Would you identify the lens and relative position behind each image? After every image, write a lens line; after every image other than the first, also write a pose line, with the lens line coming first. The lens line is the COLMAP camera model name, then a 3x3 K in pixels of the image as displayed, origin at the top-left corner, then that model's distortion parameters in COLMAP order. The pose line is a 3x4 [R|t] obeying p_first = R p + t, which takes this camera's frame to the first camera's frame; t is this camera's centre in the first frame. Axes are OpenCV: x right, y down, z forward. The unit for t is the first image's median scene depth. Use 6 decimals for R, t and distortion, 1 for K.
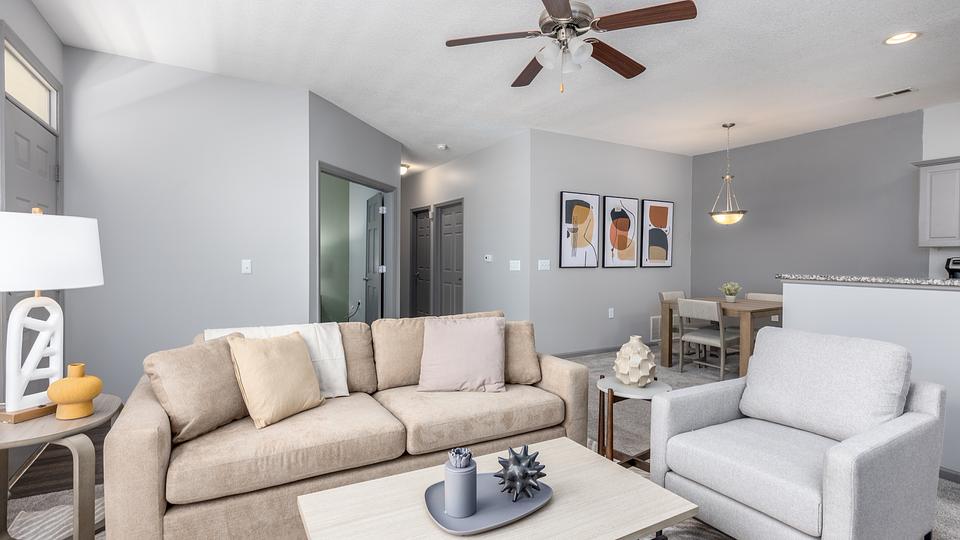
lens RADIAL K [[480.3, 0, 480.0], [0, 480.3, 270.0], [0, 0, 1]] dist [0.001120, 0.000195]
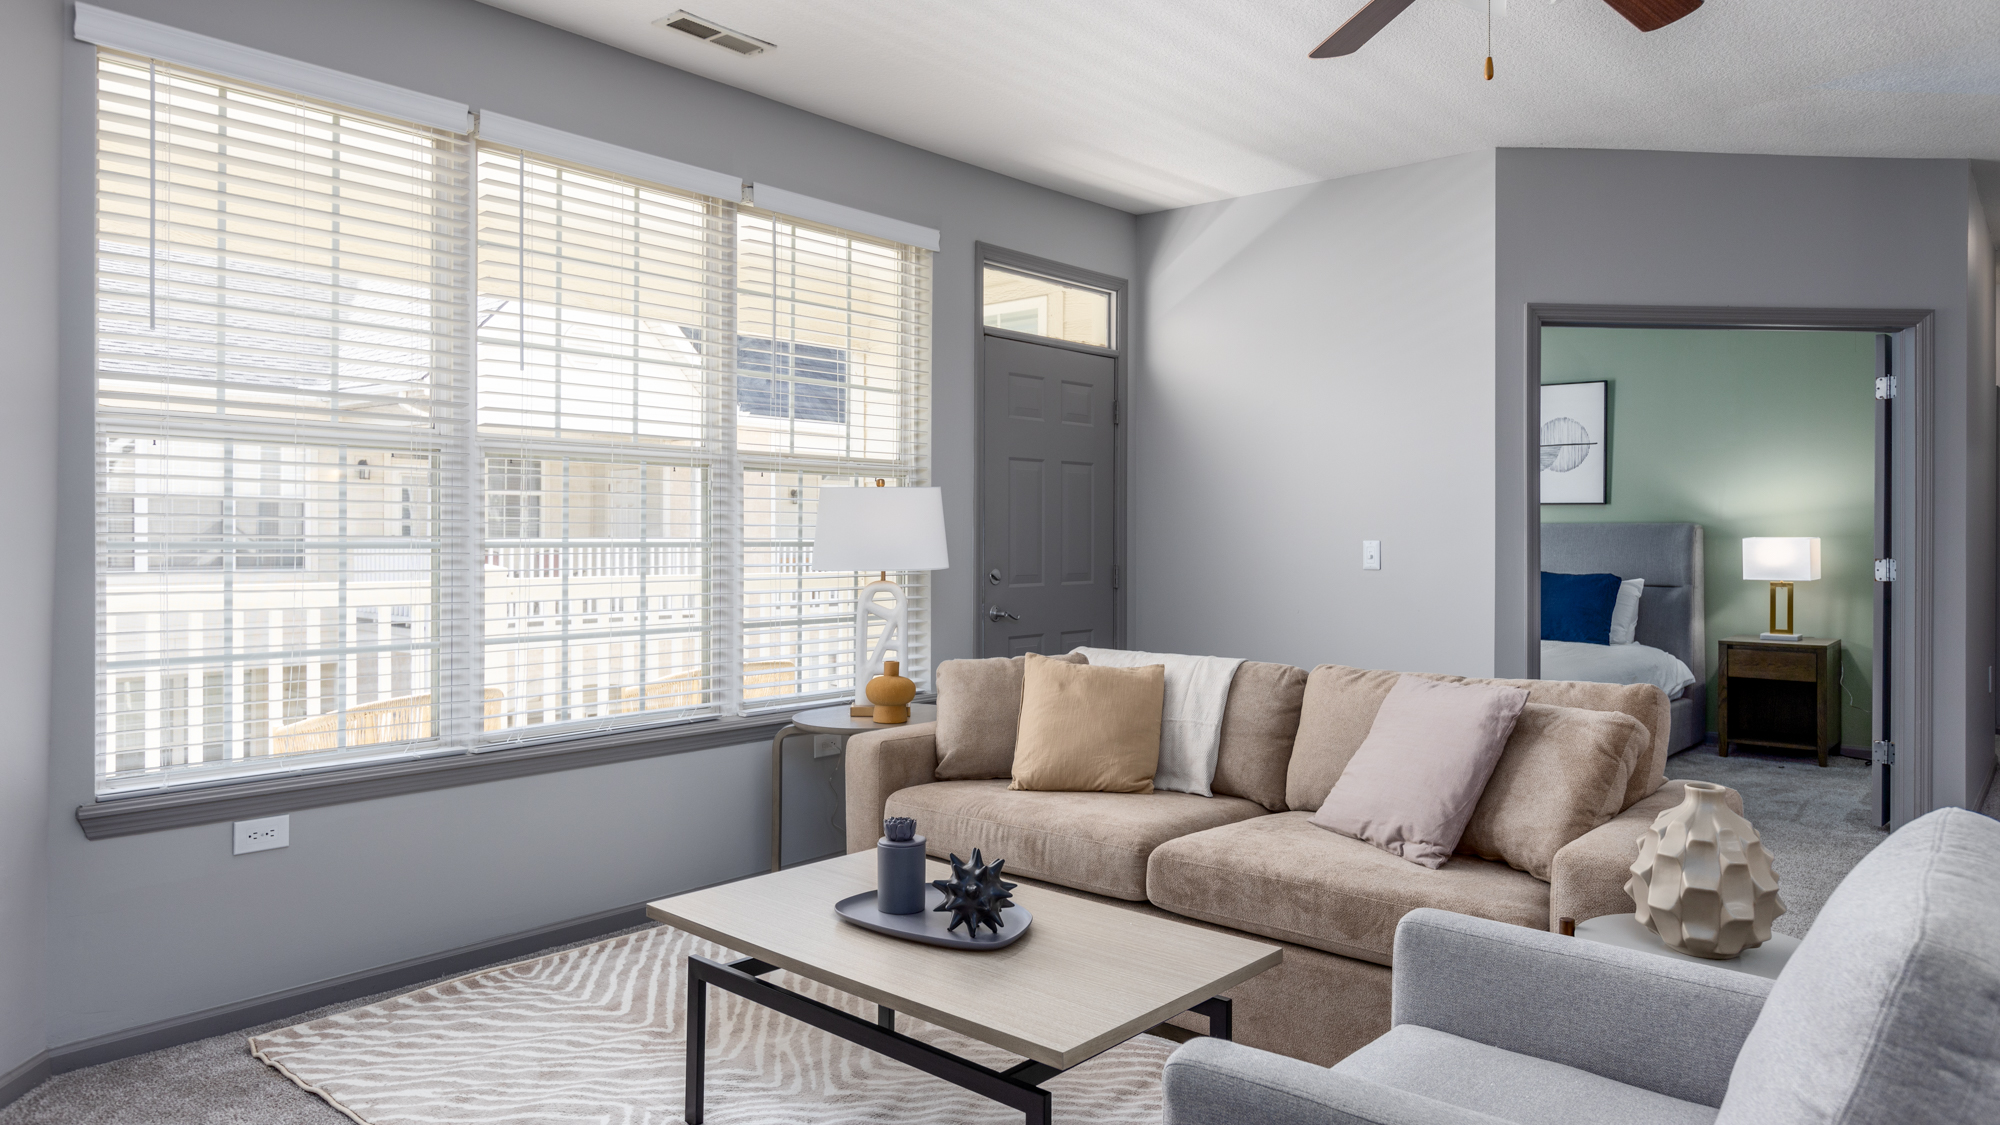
lens RADIAL K [[1328.6, 0, 1000.0], [0, 1328.6, 562.5], [0, 0, 1]] dist [0.142645, 0.000037]
pose [[0.319245, 0.016623, -0.947526, 0.854540], [-0.024174, 0.999664, 0.009393, -0.003123], [0.947364, 0.019907, 0.319539, 0.249811]]
